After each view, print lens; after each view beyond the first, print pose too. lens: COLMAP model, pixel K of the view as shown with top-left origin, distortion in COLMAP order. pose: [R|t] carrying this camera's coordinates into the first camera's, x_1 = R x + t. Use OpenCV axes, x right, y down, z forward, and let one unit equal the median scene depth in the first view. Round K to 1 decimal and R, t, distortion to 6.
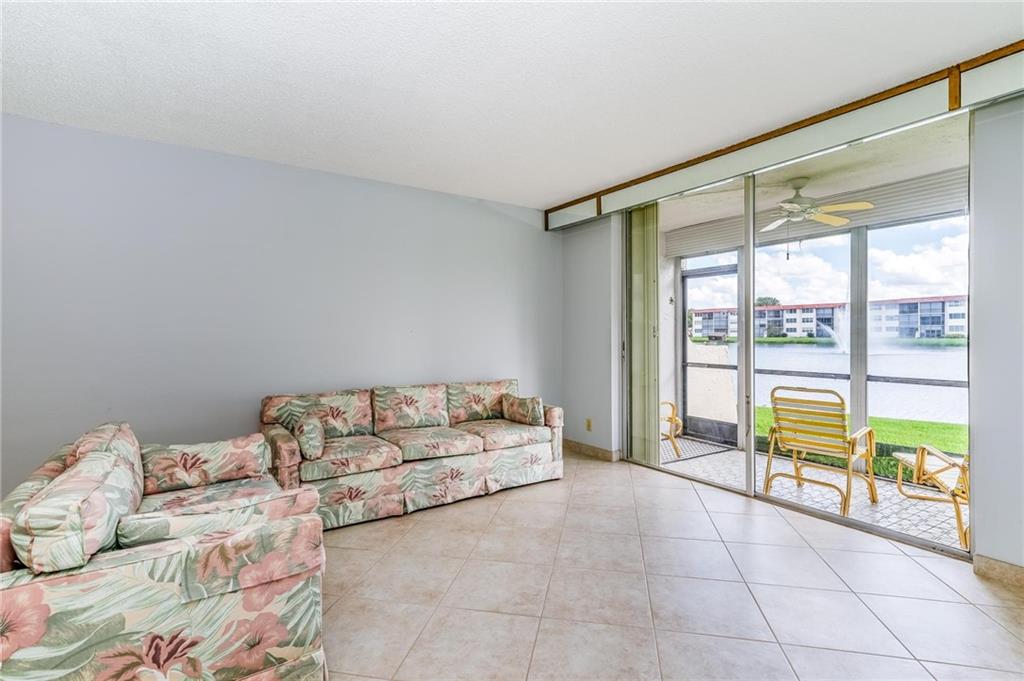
lens RADIAL K [[467.1, 0, 512.9], [0, 467.1, 339.4], [0, 0, 1]] dist [-0.000471, 0.000889]
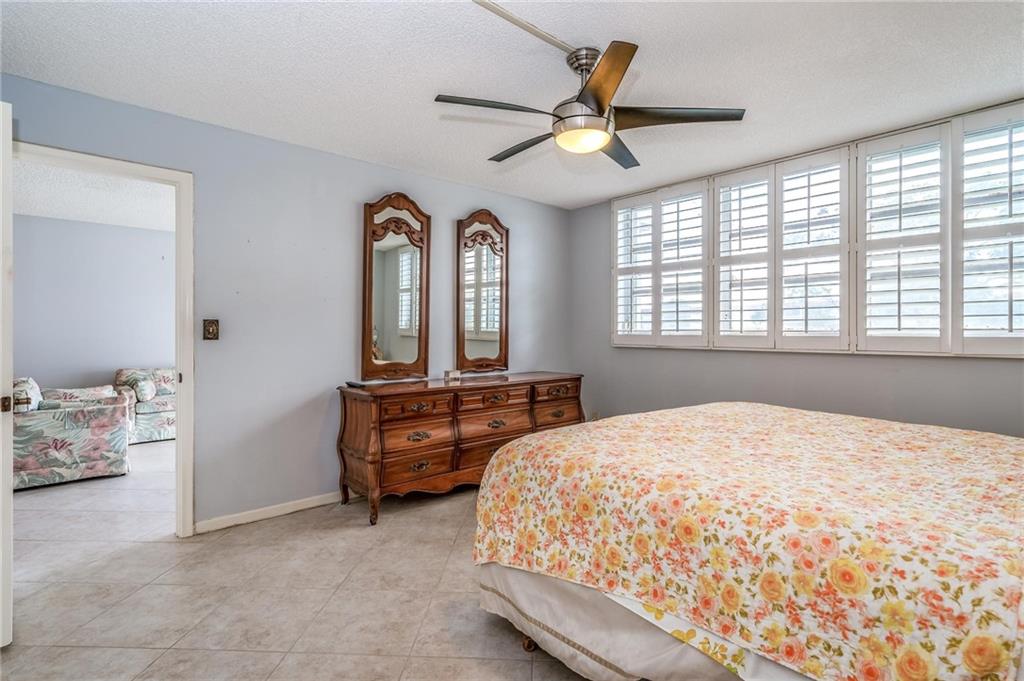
lens RADIAL K [[497.9, 0, 522.6], [0, 497.9, 336.1], [0, 0, 1]] dist [-0.000997, -0.000157]
pose [[0.990046, 0.005088, 0.140651, 1.370638], [-0.004449, 0.999978, -0.004853, 0.016266], [-0.140672, 0.004179, 0.990047, -2.030637]]
